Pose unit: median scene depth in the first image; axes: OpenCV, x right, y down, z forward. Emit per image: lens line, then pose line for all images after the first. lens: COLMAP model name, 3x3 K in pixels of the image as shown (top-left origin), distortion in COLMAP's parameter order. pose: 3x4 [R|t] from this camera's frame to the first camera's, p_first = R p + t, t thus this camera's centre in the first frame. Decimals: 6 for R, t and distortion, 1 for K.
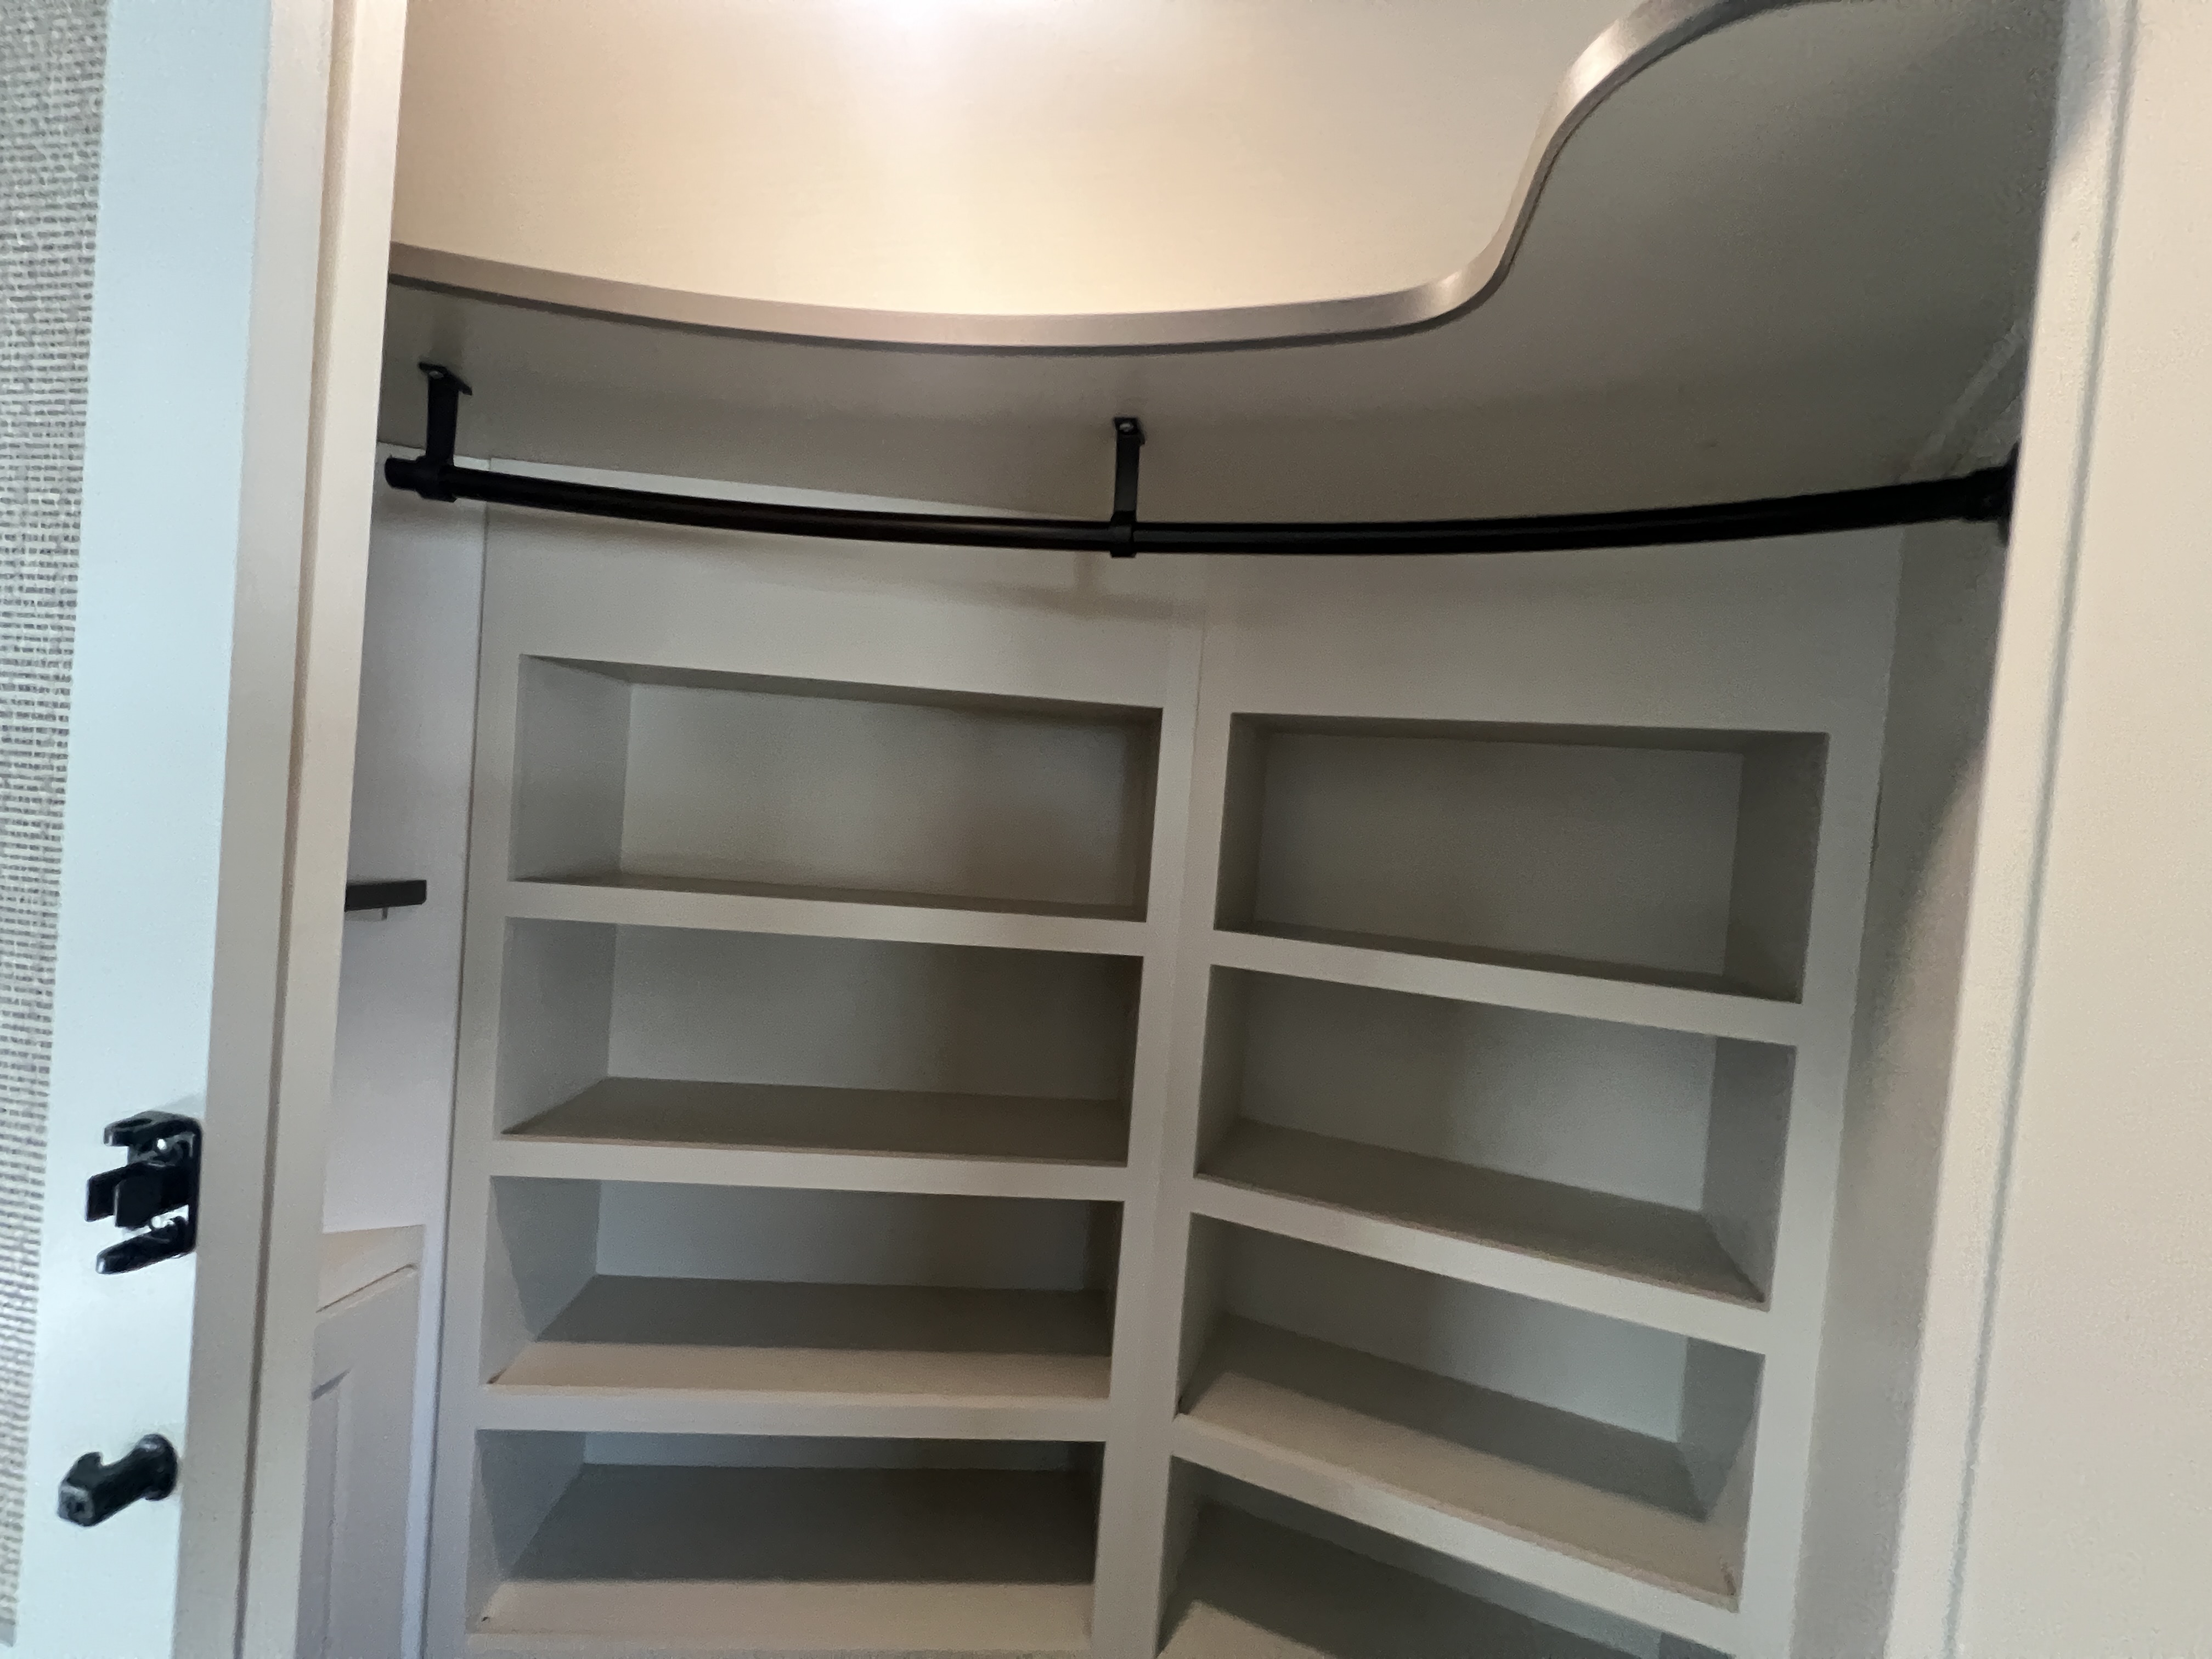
lens RADIAL K [[887.6, 0, 1113.2], [0, 887.6, 828.6], [0, 0, 1]] dist [-0.001081, 0.000010]
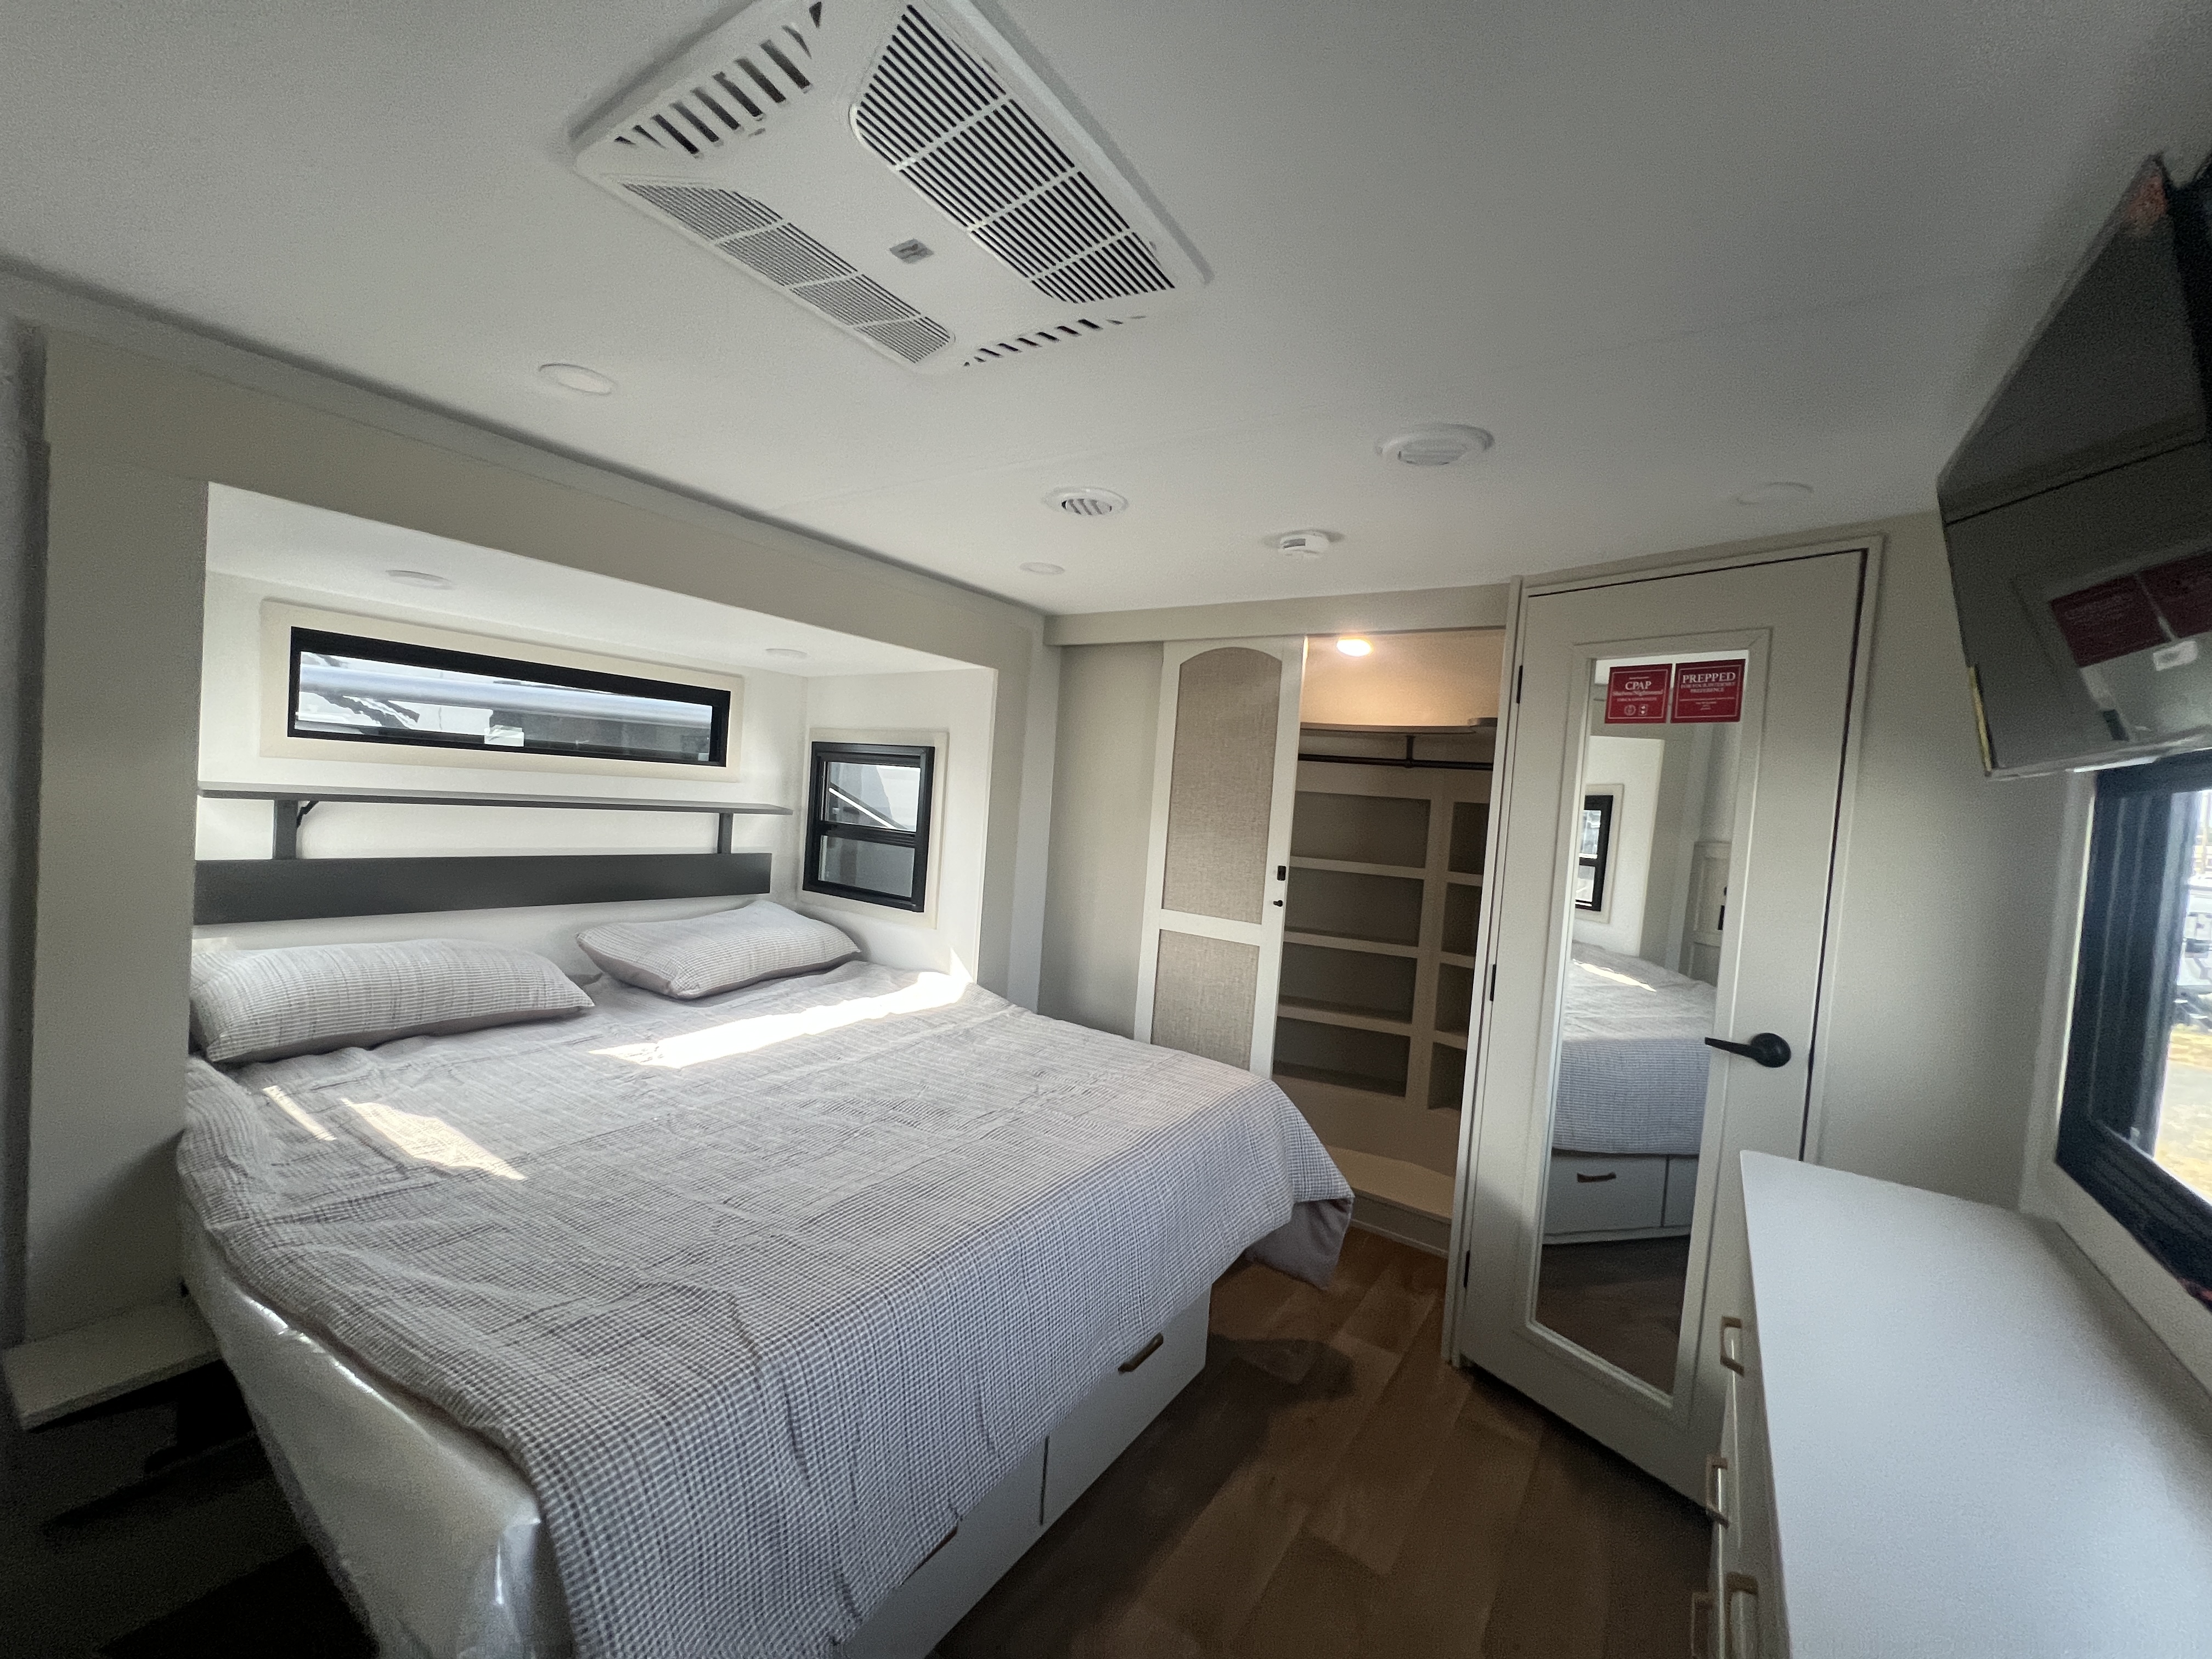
lens RADIAL K [[887.6, 0, 1104.3], [0, 887.6, 822.8], [0, 0, 1]] dist [-0.001081, 0.000010]
pose [[0.906522, 0.007275, -0.422097, 0.333462], [-0.014451, 0.999800, -0.013803, 0.006153], [0.421912, 0.018612, 0.906446, -2.321324]]
